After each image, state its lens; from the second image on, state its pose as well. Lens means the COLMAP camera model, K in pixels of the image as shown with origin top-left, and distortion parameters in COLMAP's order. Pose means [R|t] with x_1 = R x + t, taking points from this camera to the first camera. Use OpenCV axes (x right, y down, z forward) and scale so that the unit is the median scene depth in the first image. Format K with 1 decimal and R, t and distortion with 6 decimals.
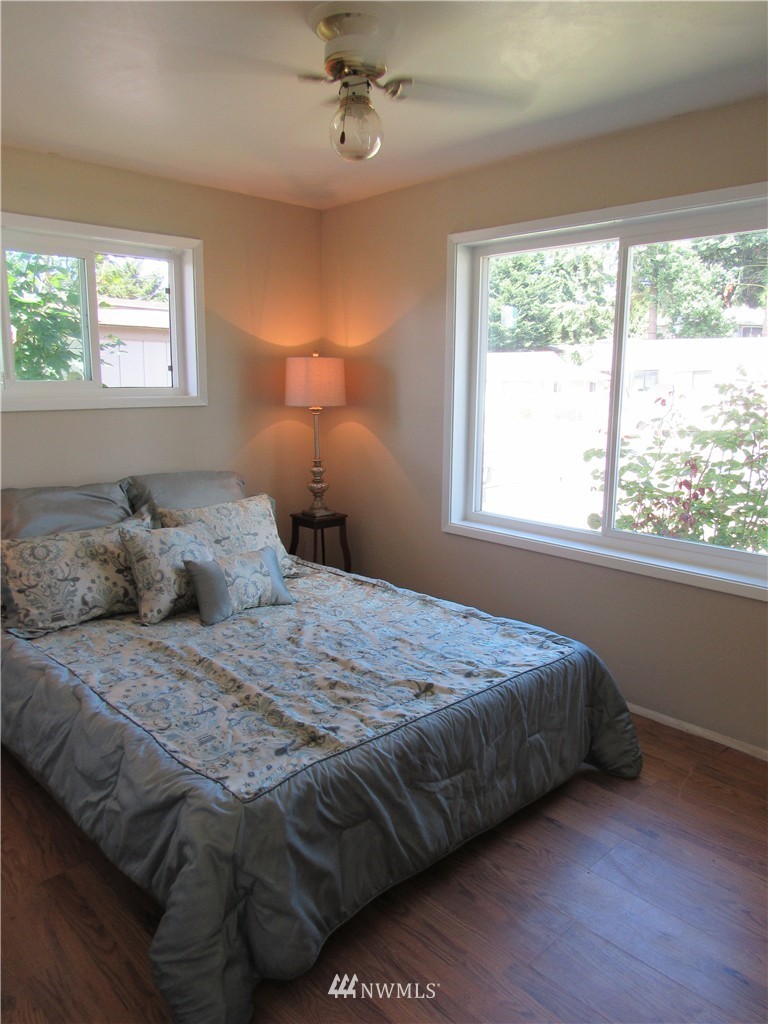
lens RADIAL K [[734.1, 0, 386.0], [0, 734.1, 512.7], [0, 0, 1]] dist [-0.019603, 0.000054]
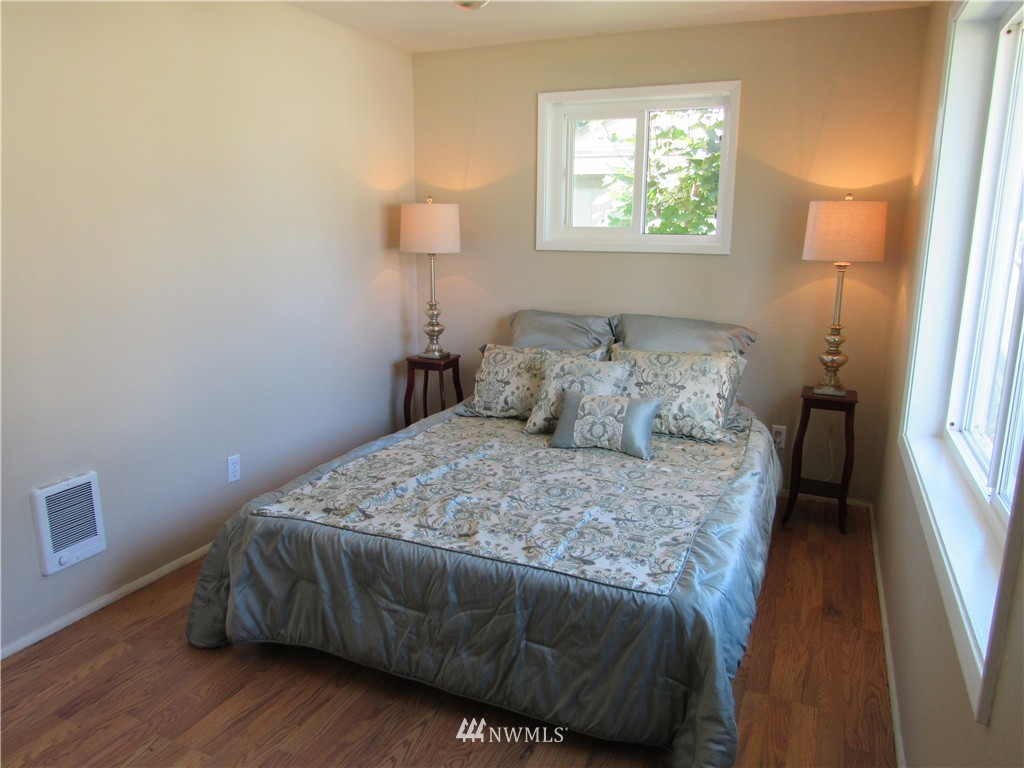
lens RADIAL K [[734.1, 0, 510.5], [0, 734.1, 380.0], [0, 0, 1]] dist [-0.019603, 0.000054]
pose [[0.407585, 0.189985, -0.893186, 0.697988], [-0.176977, 0.976007, 0.126843, -0.074256], [0.895854, 0.106374, 0.431428, 0.454418]]
